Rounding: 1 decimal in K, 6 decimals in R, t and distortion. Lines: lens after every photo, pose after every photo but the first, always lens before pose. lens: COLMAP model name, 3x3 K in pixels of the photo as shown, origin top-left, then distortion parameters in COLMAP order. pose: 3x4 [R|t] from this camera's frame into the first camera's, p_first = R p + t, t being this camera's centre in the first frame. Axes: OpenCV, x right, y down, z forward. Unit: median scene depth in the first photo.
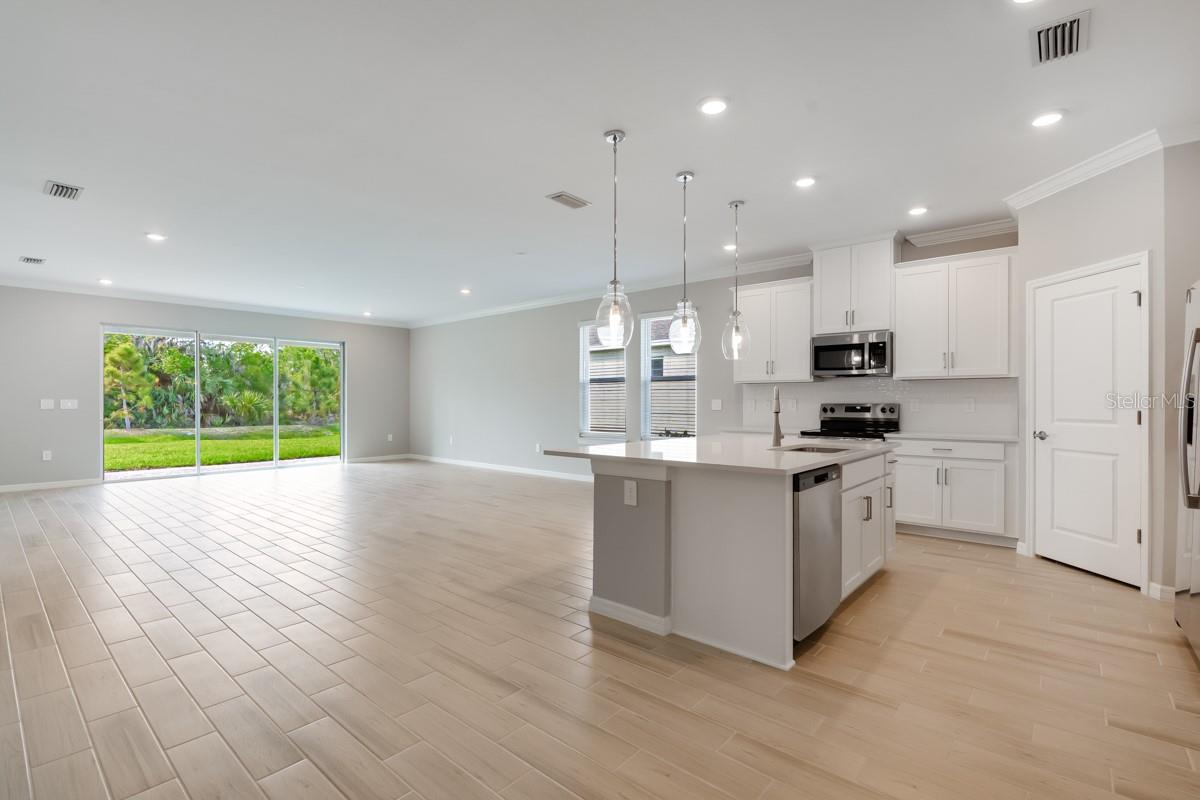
lens RADIAL K [[538.3, 0, 594.8], [0, 538.3, 404.4], [0, 0, 1]] dist [-0.002732, -0.001953]
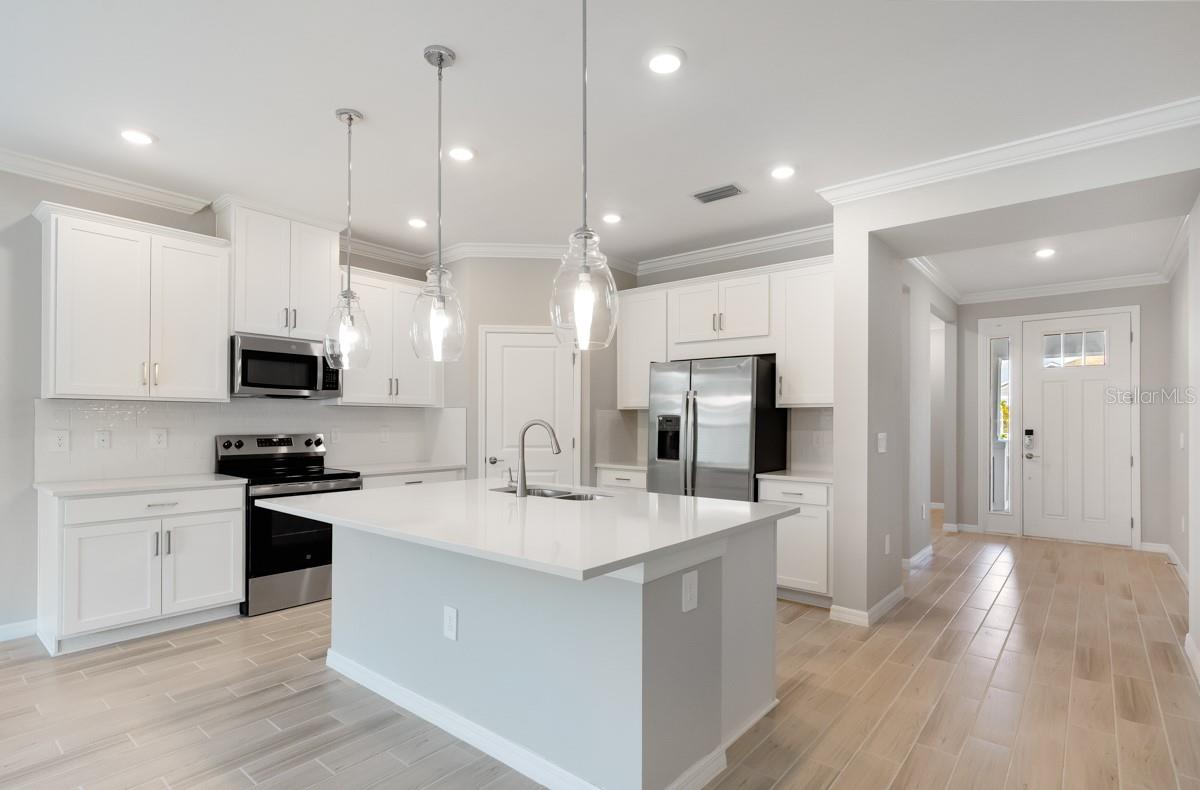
lens RADIAL K [[592.0, 0, 594.0], [0, 592.0, 418.2], [0, 0, 1]] dist [-0.000638, -0.000851]
pose [[-0.022642, 0.005010, 0.999731, -0.256136], [0.000987, 0.999987, -0.004989, -0.015106], [-0.999743, 0.000874, -0.022646, 0.455213]]
